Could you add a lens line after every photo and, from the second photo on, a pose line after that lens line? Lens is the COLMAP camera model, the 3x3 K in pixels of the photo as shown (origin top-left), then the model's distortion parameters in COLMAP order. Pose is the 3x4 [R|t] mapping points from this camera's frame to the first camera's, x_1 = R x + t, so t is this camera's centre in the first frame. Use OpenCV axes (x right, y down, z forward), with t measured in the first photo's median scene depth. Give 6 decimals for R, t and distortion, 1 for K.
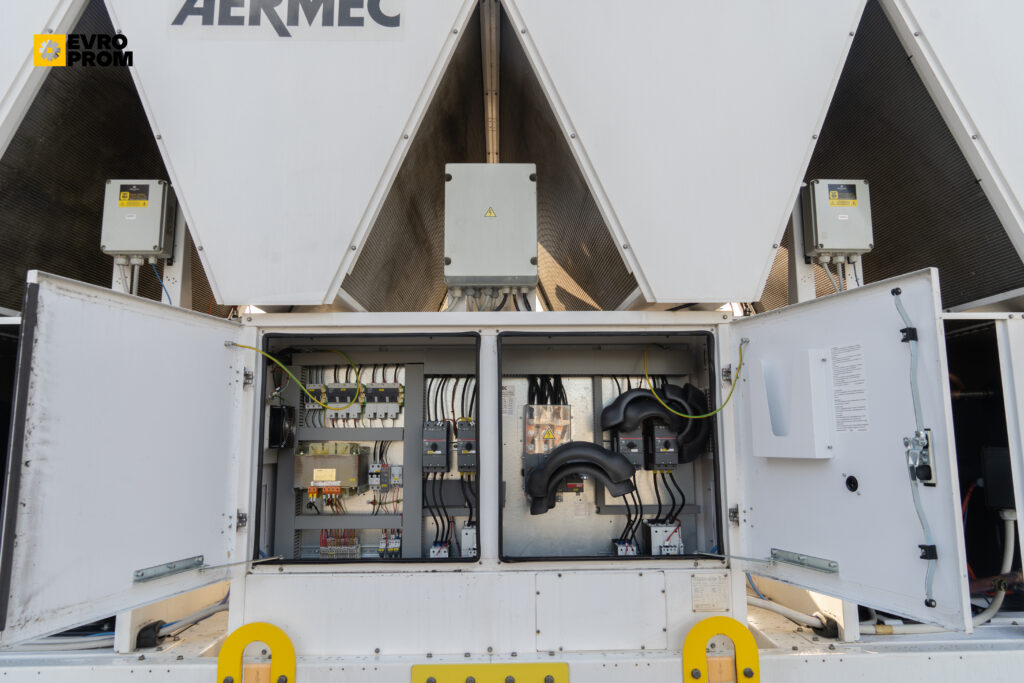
lens RADIAL K [[690.9, 0, 512.3], [0, 690.9, 342.3], [0, 0, 1]] dist [-0.021142, 0.002810]
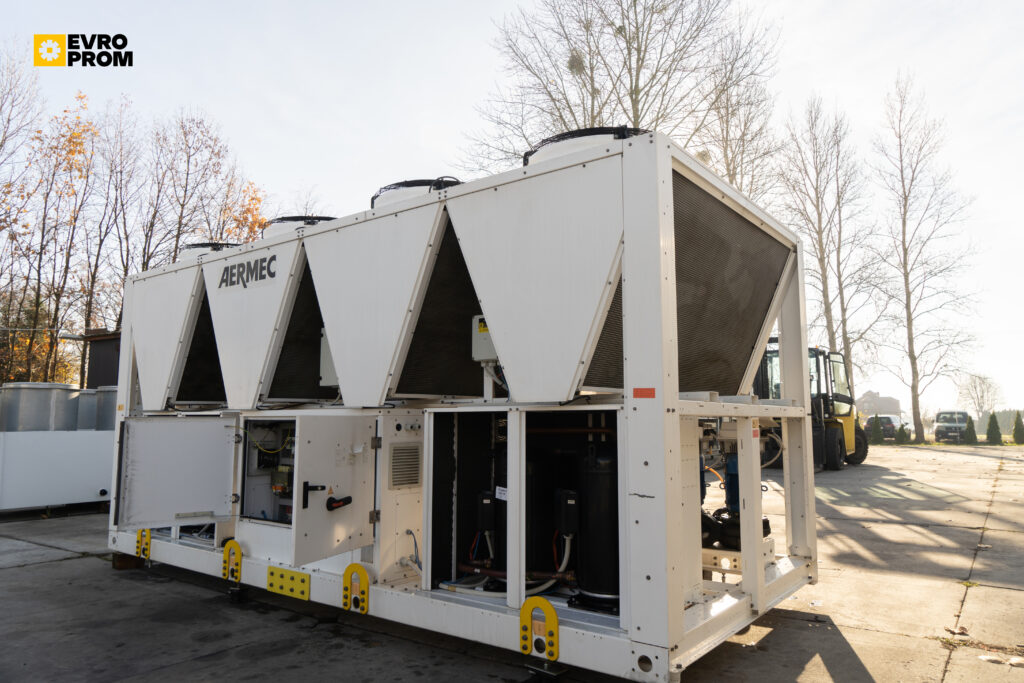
lens RADIAL K [[690.9, 0, 510.8], [0, 690.9, 339.1], [0, 0, 1]] dist [-0.021142, 0.002810]
pose [[0.784657, -0.063980, -0.616620, 1.753683], [0.081929, 0.996638, 0.000846, -0.206322], [0.614492, -0.051183, 0.787261, -0.264090]]
